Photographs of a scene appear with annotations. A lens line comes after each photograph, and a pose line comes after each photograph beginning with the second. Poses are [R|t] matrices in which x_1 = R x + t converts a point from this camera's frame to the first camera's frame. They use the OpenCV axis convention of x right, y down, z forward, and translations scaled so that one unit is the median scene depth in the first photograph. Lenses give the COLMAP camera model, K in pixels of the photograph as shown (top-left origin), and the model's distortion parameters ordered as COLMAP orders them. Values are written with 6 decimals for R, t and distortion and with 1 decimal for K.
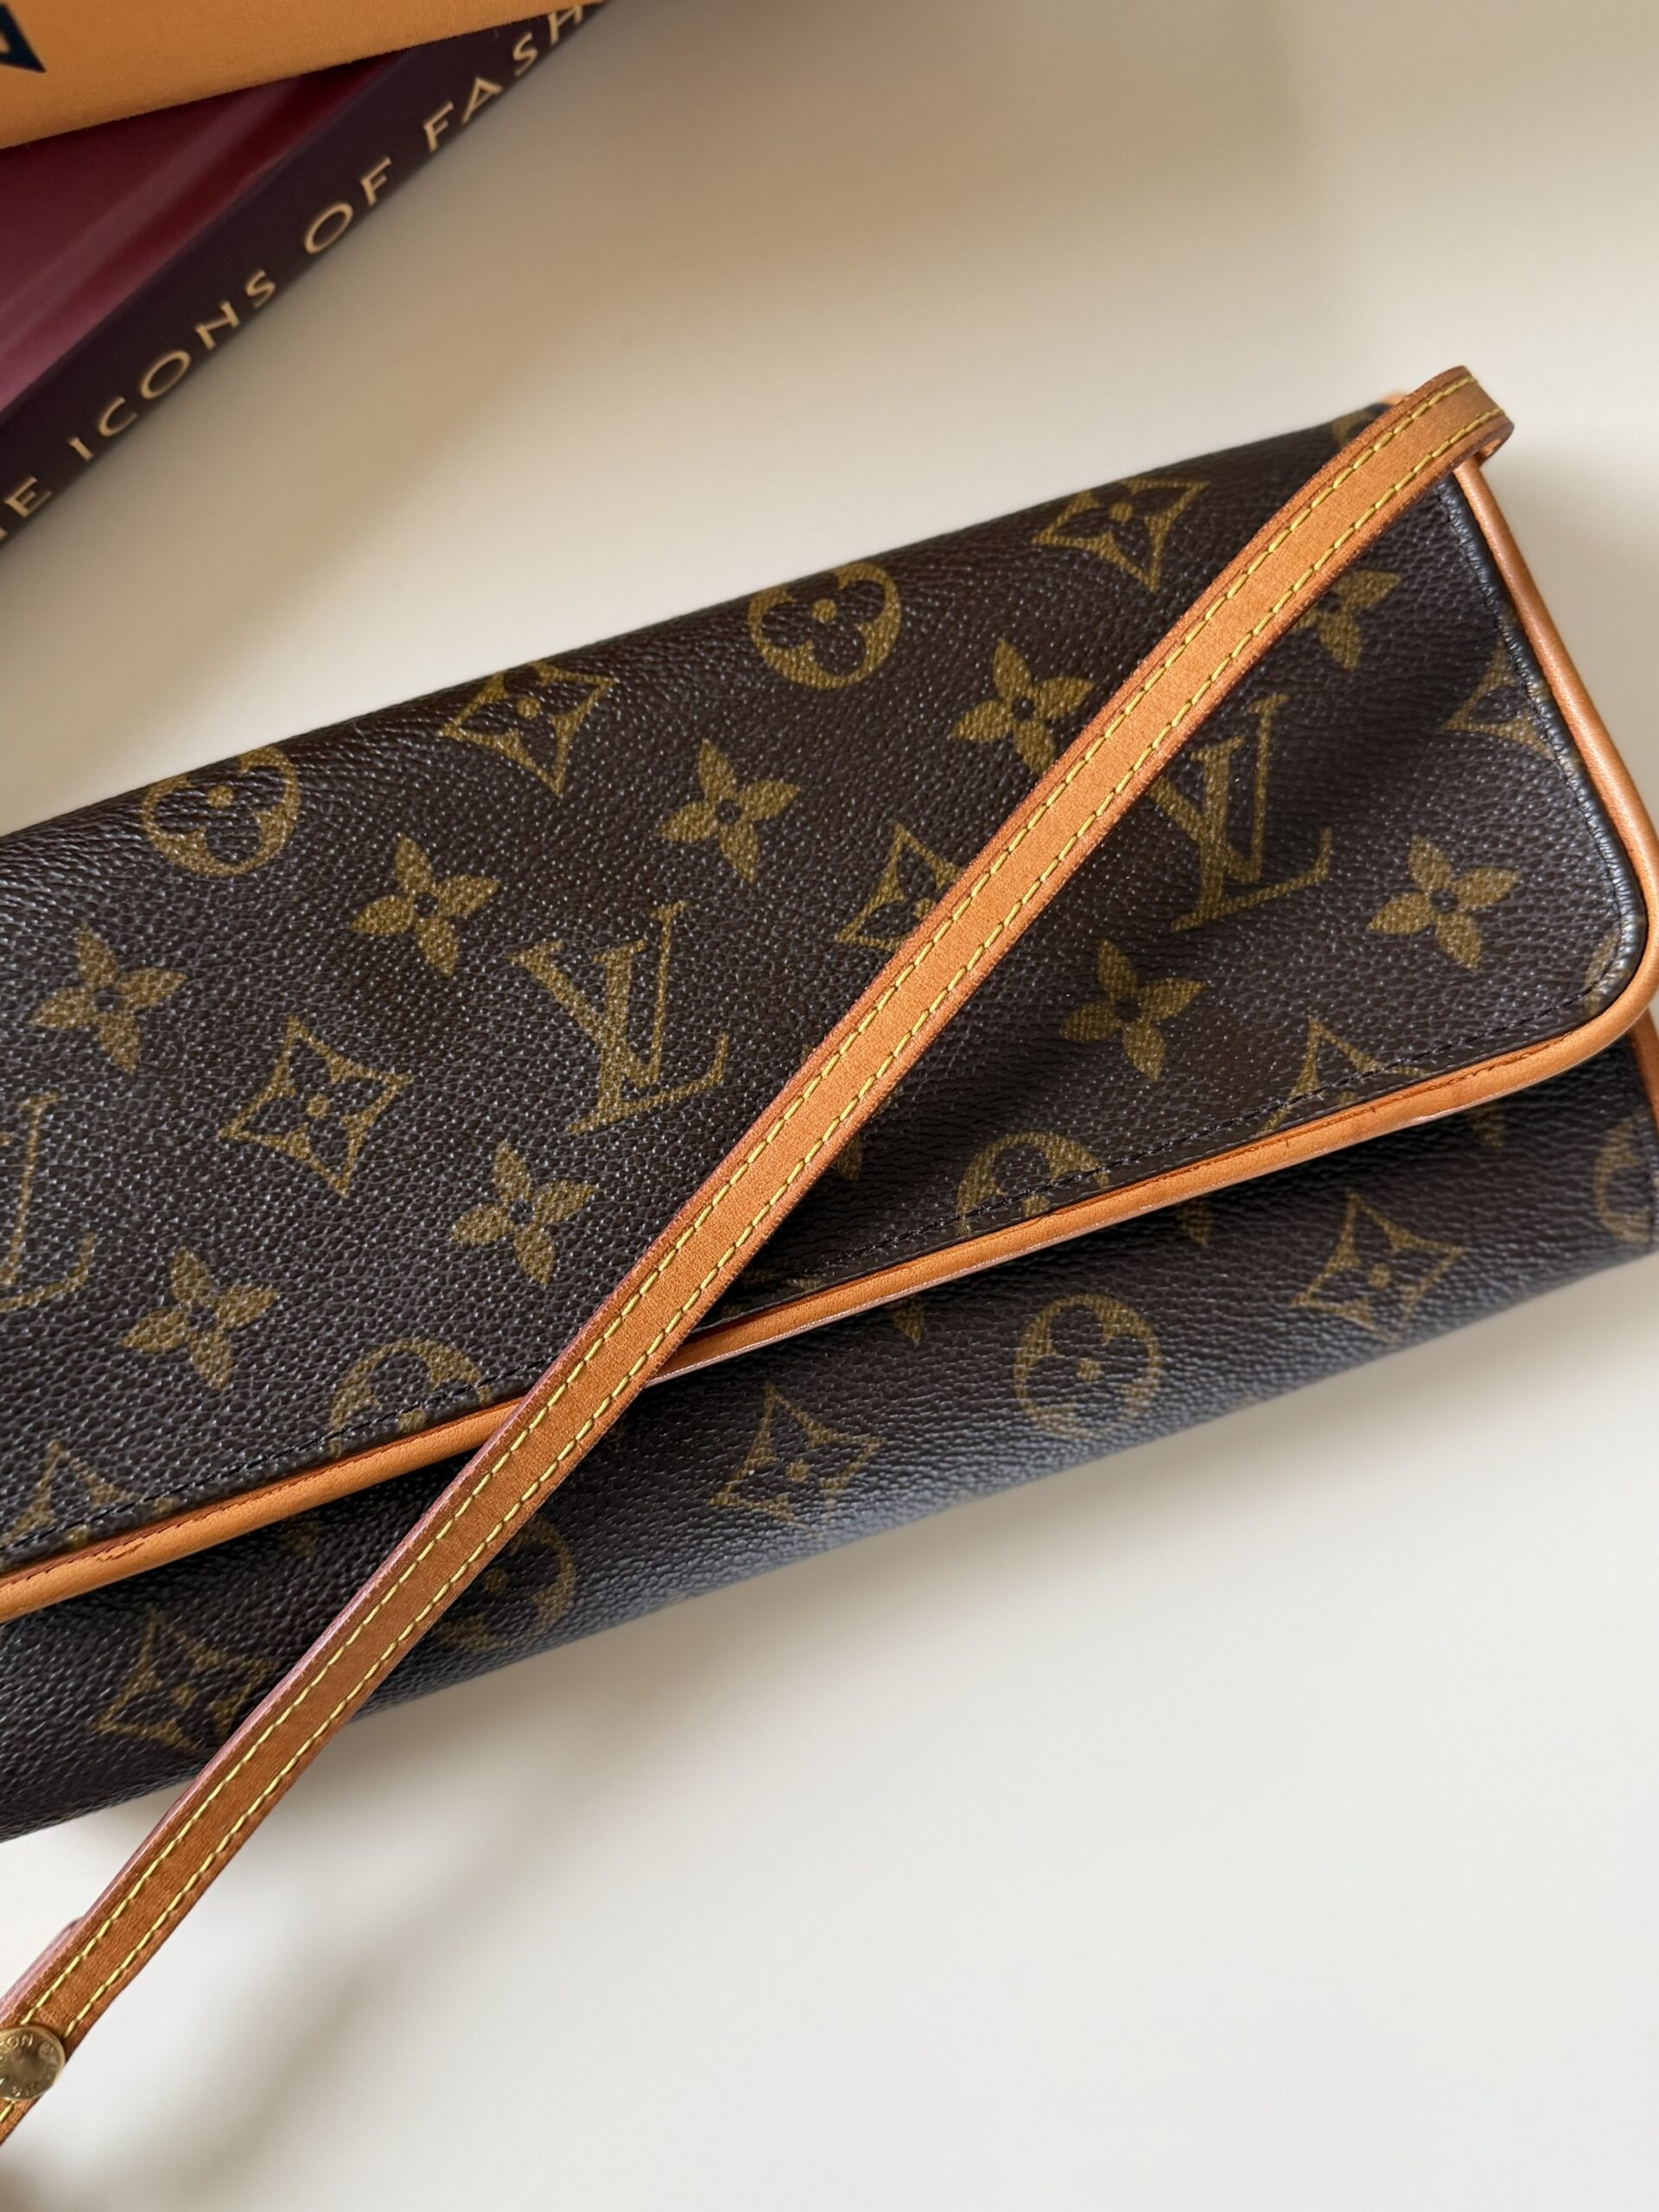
lens RADIAL K [[1889.2, 0, 829.5], [0, 1889.2, 1106.0], [0, 0, 1]] dist [0.103719, -0.367152]
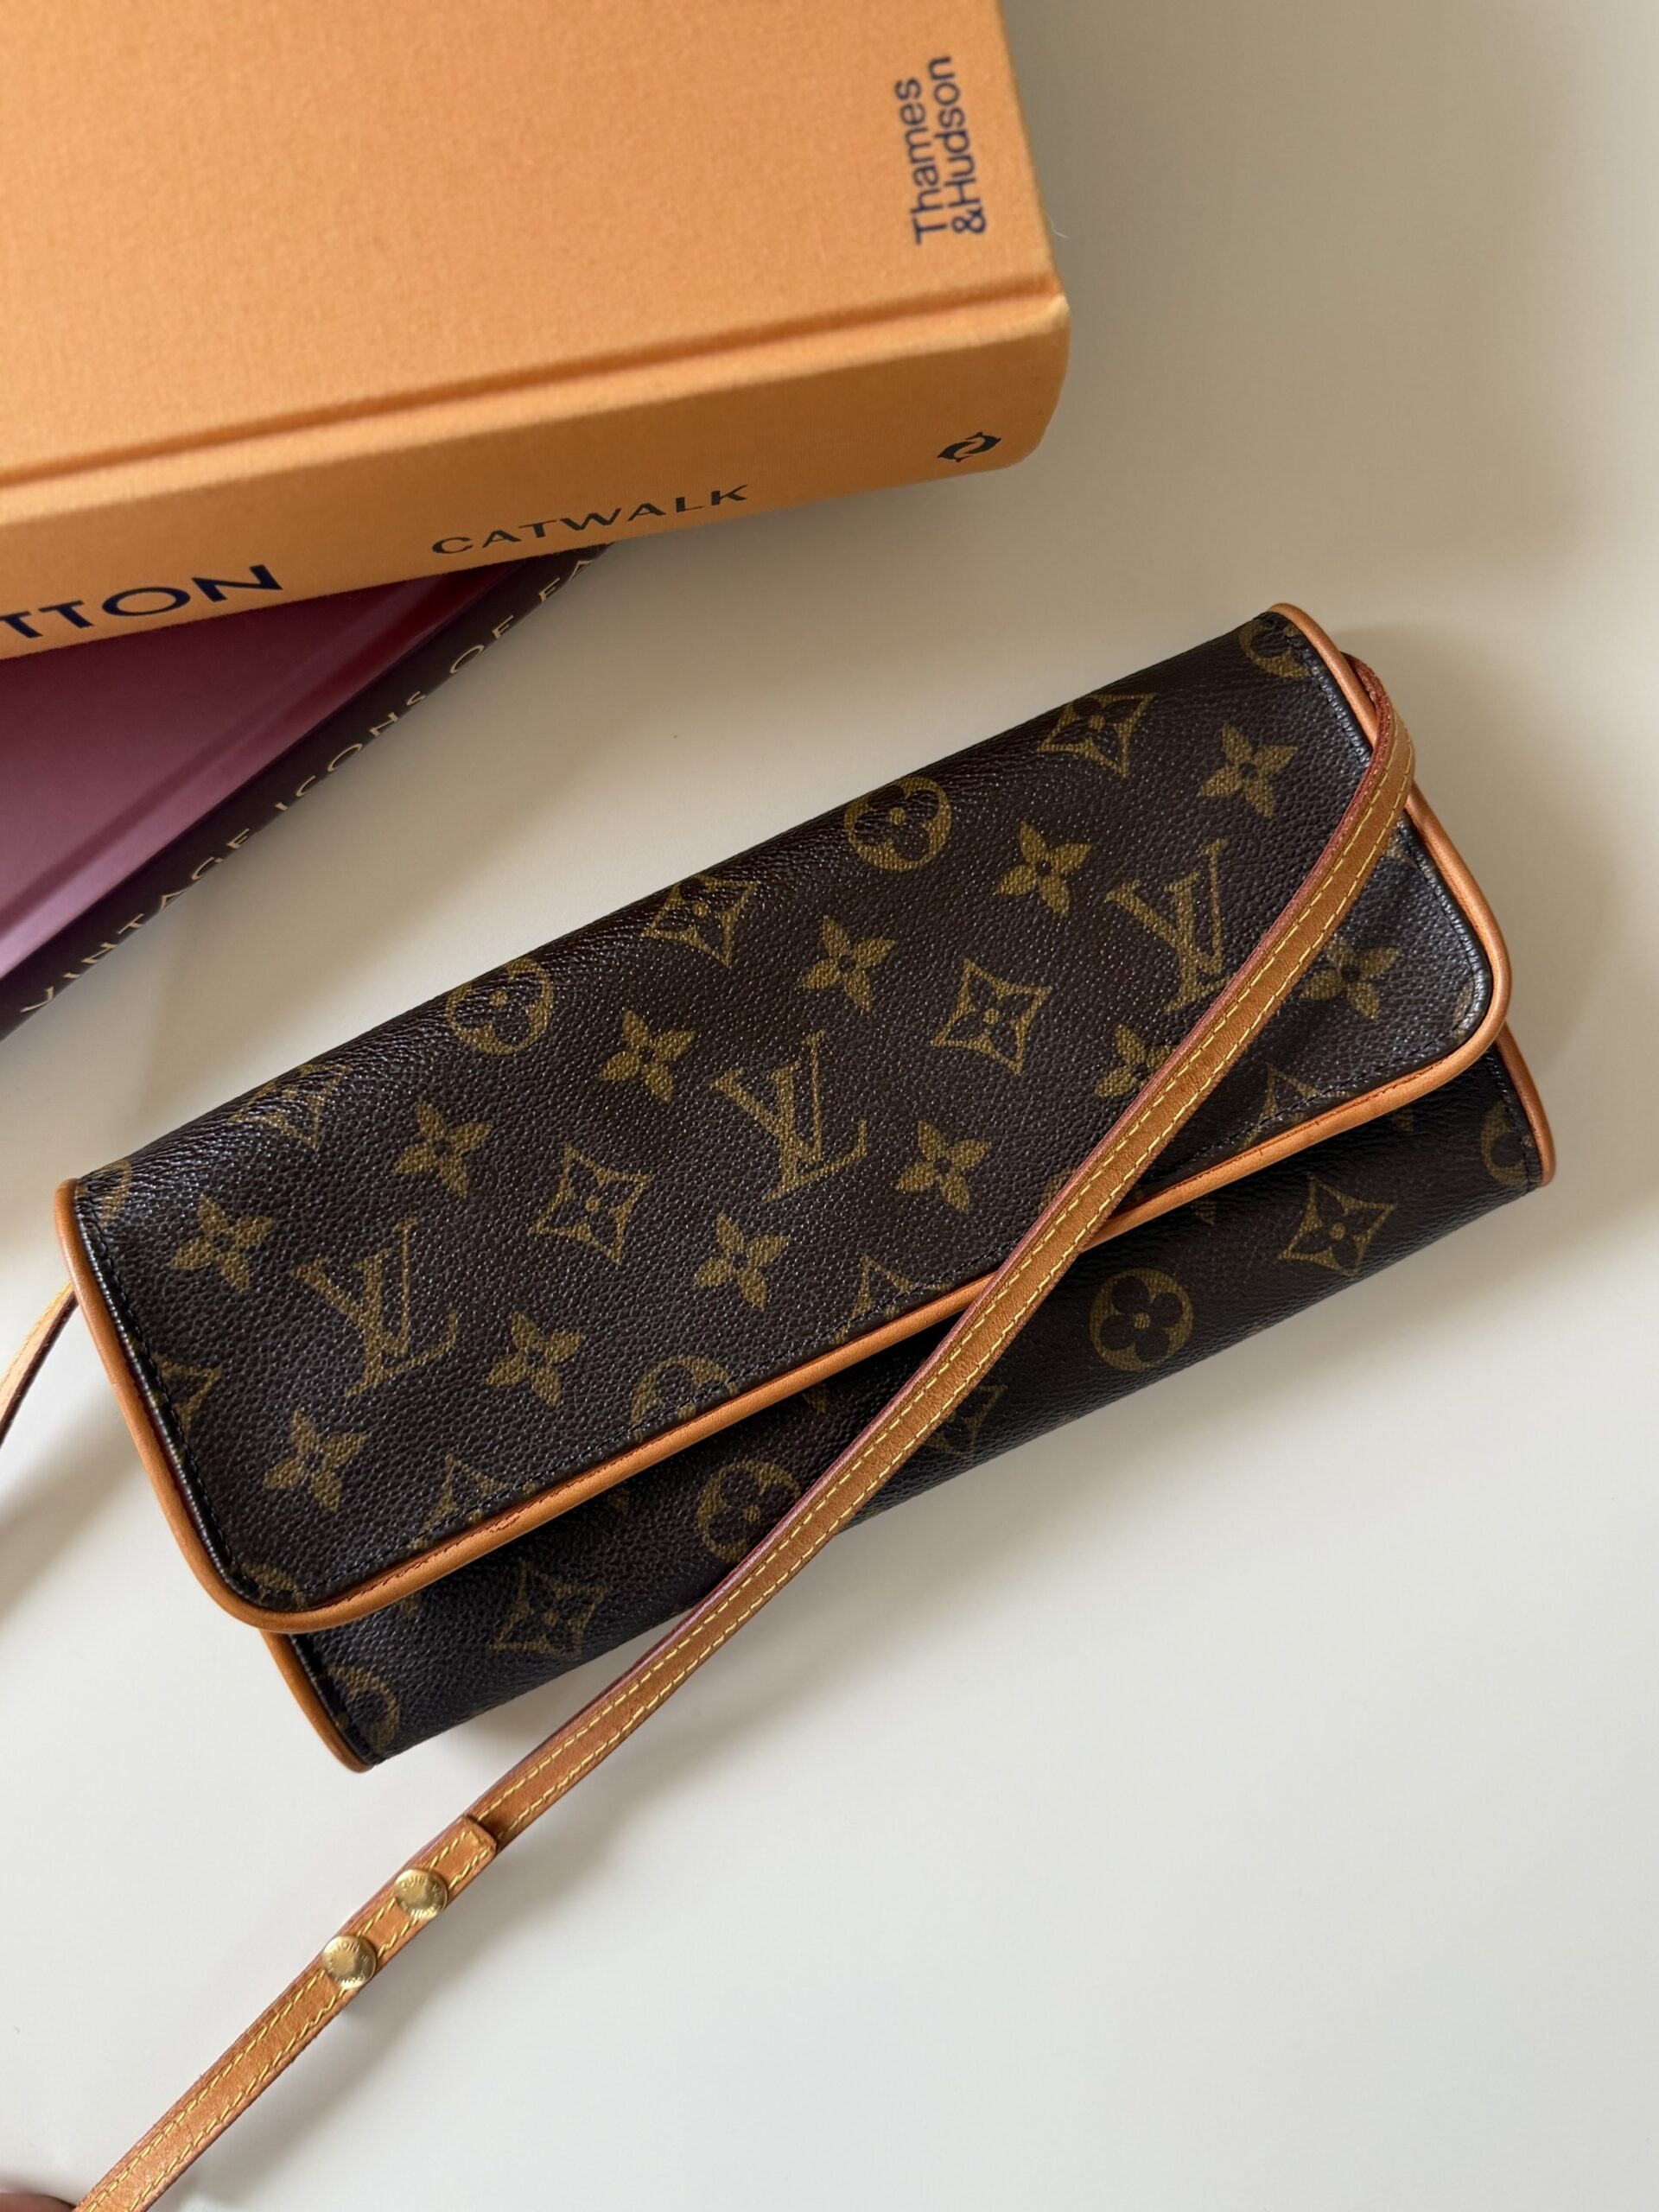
lens RADIAL K [[1818.4, 0, 839.9], [0, 1818.4, 1088.6], [0, 0, 1]] dist [0.098080, -0.327396]
pose [[0.993298, -0.115497, -0.004318, -0.064758], [0.115570, 0.992976, 0.025353, -0.099381], [0.001360, -0.025683, 0.999669, -0.382312]]
